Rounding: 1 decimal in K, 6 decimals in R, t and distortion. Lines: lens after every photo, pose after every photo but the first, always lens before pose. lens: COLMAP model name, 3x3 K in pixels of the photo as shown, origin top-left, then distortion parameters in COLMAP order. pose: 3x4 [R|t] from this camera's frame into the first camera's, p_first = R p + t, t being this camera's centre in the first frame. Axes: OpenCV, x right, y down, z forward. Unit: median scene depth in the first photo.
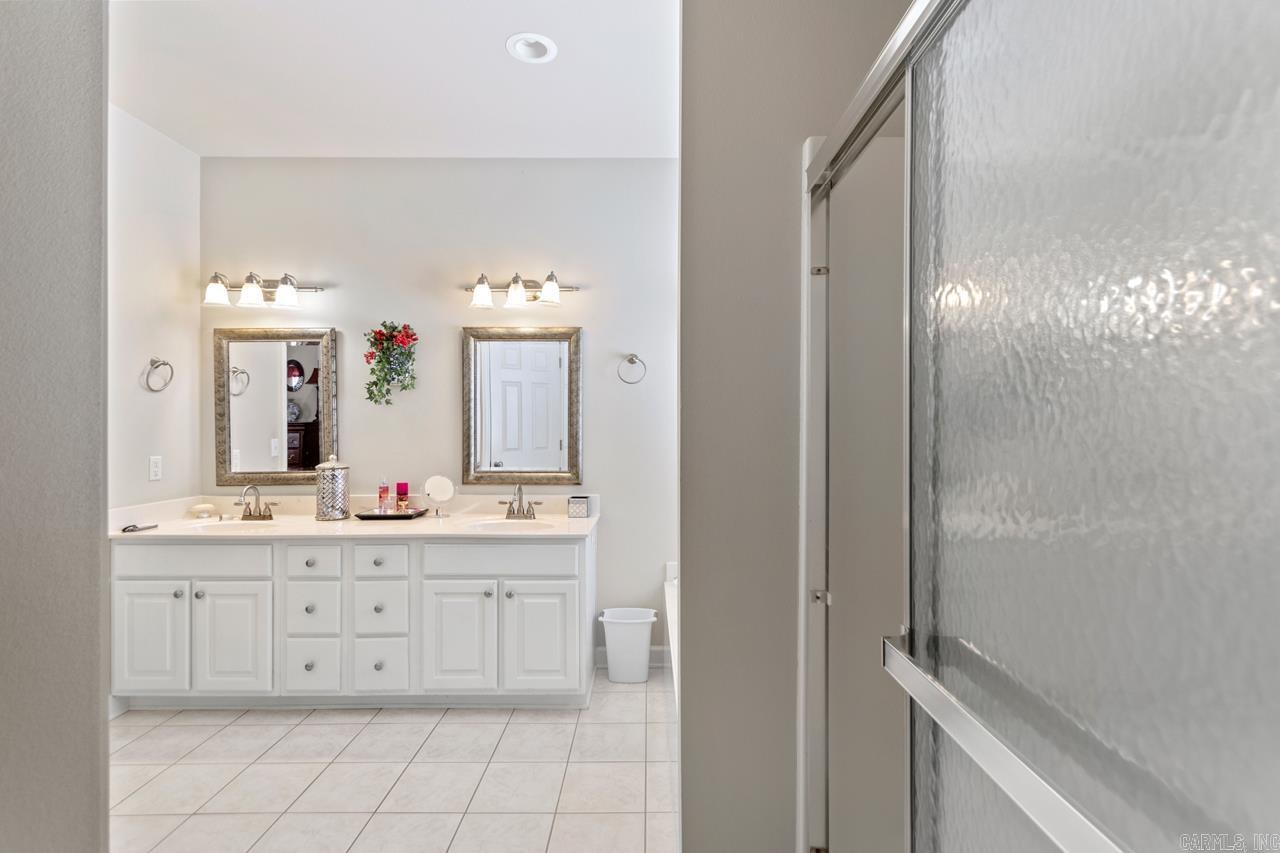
lens RADIAL K [[603.8, 0, 644.3], [0, 603.8, 425.7], [0, 0, 1]] dist [0.007382, -0.007158]
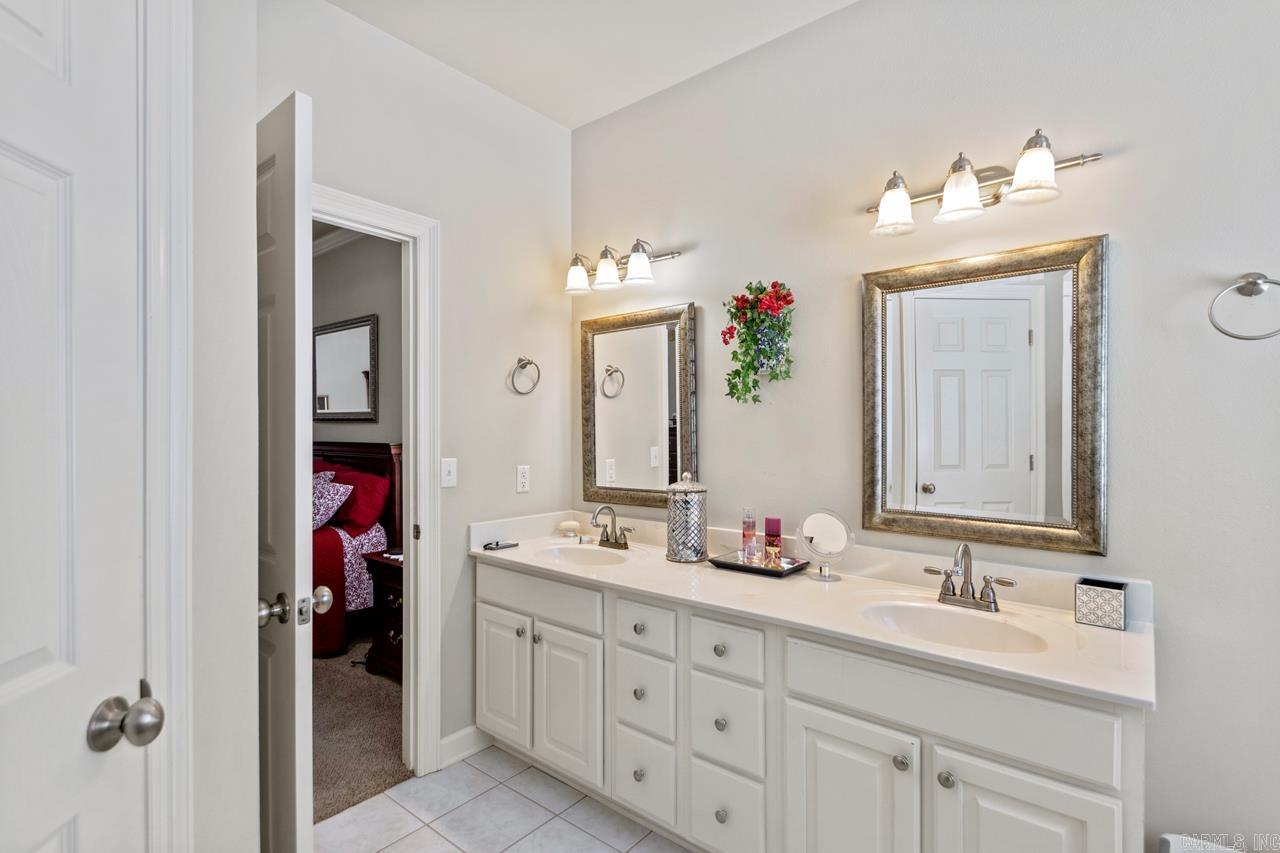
lens RADIAL K [[603.8, 0, 654.0], [0, 603.8, 426.7], [0, 0, 1]] dist [0.007382, -0.007158]
pose [[0.783823, -0.000253, -0.620984, -0.087026], [-0.000818, 0.999999, -0.001439, -0.006483], [0.620984, 0.001635, 0.783822, 0.392520]]
